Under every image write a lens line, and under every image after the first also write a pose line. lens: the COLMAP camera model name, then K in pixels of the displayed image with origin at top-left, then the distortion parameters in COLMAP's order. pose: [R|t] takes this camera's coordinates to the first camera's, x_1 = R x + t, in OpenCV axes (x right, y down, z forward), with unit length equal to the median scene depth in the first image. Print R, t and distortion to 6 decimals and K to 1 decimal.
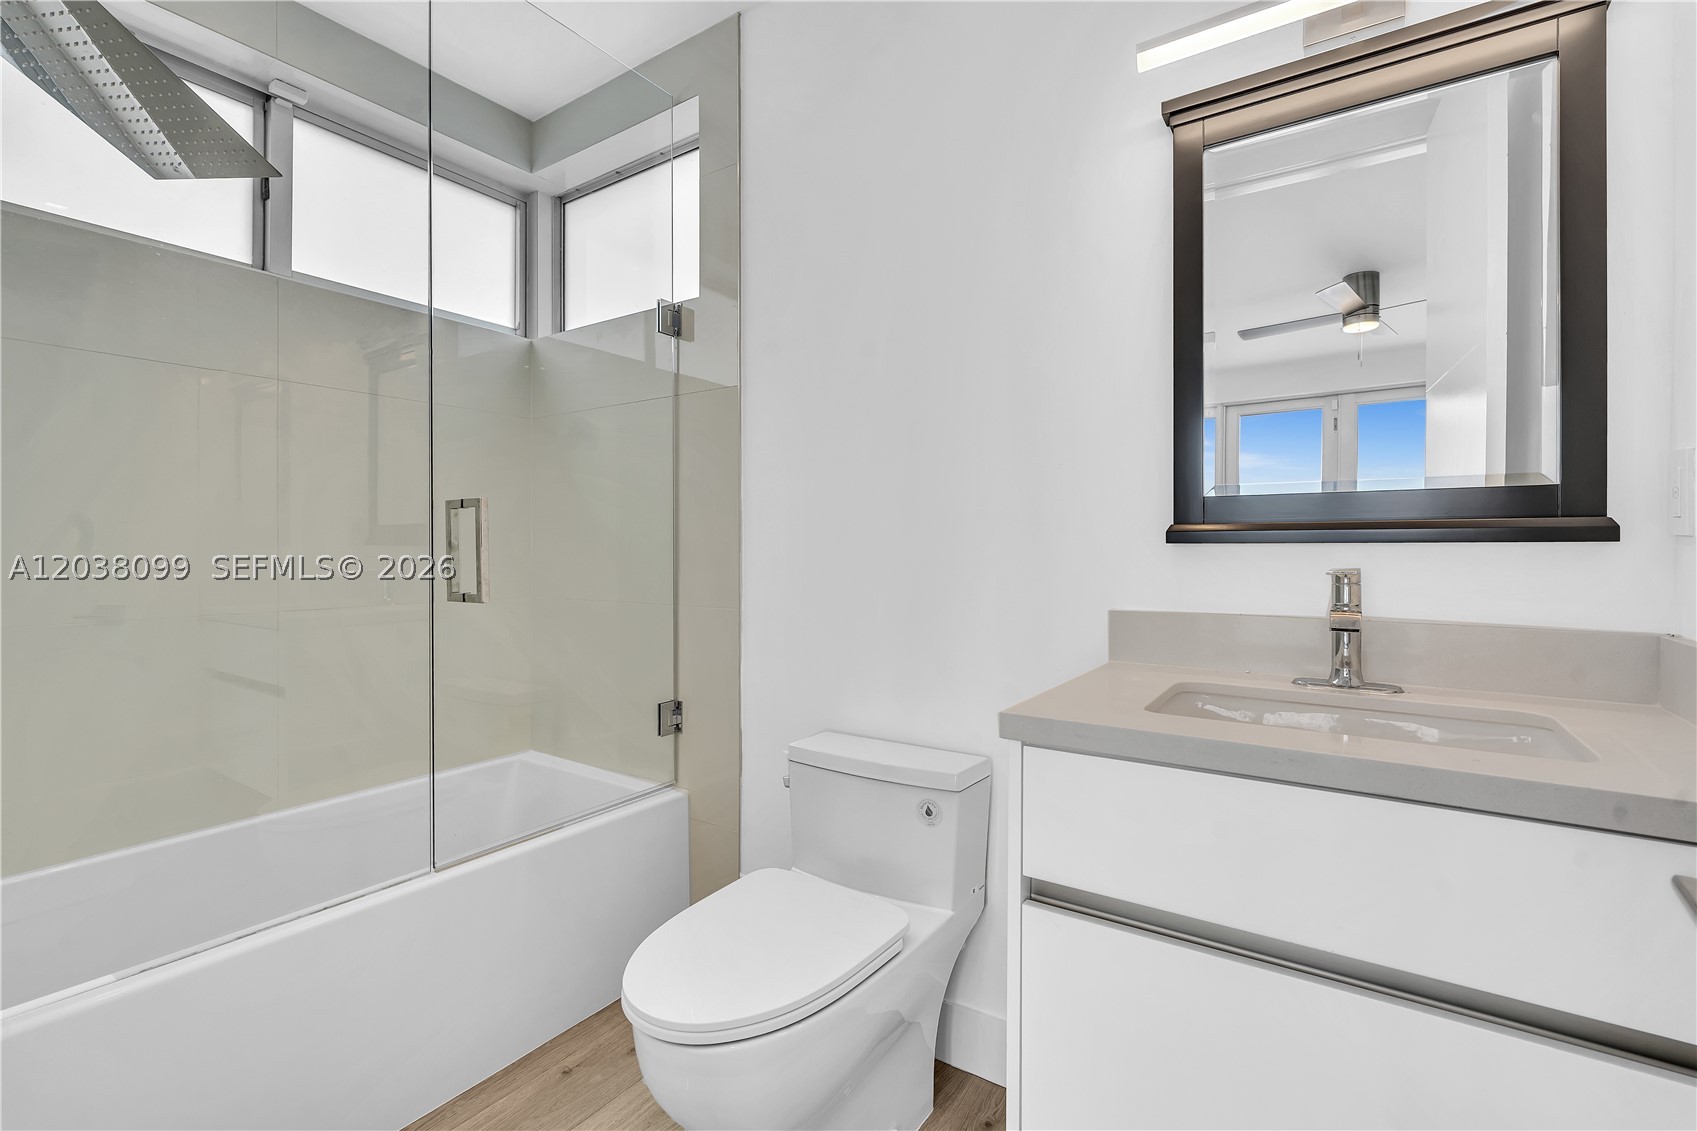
lens RADIAL K [[779.3, 0, 848.0], [0, 779.3, 537.1], [0, 0, 1]] dist [-0.001269, 0.000385]
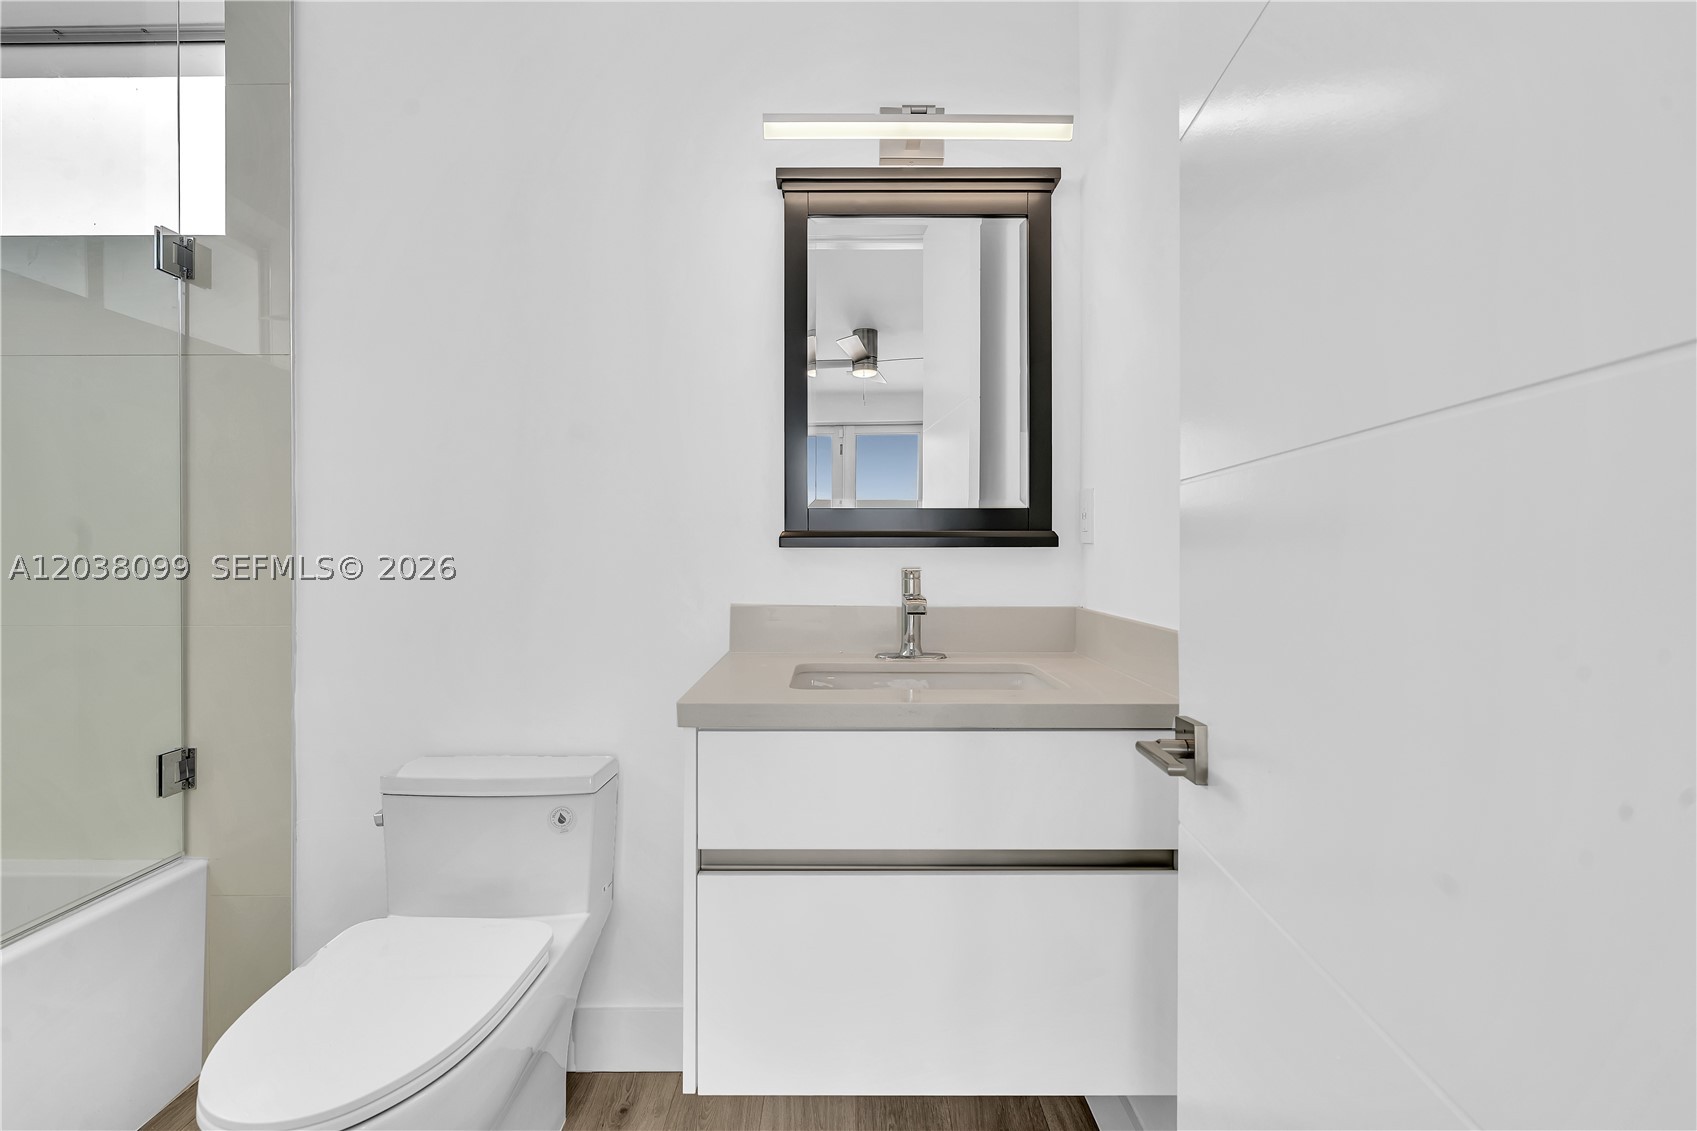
lens RADIAL K [[779.3, 0, 848.0], [0, 779.3, 537.1], [0, 0, 1]] dist [-0.001269, 0.000385]
pose [[0.822707, 0.010137, 0.568375, -0.162468], [-0.007660, 0.999948, -0.006748, -0.000113], [-0.568414, 0.001198, 0.822742, -0.016513]]
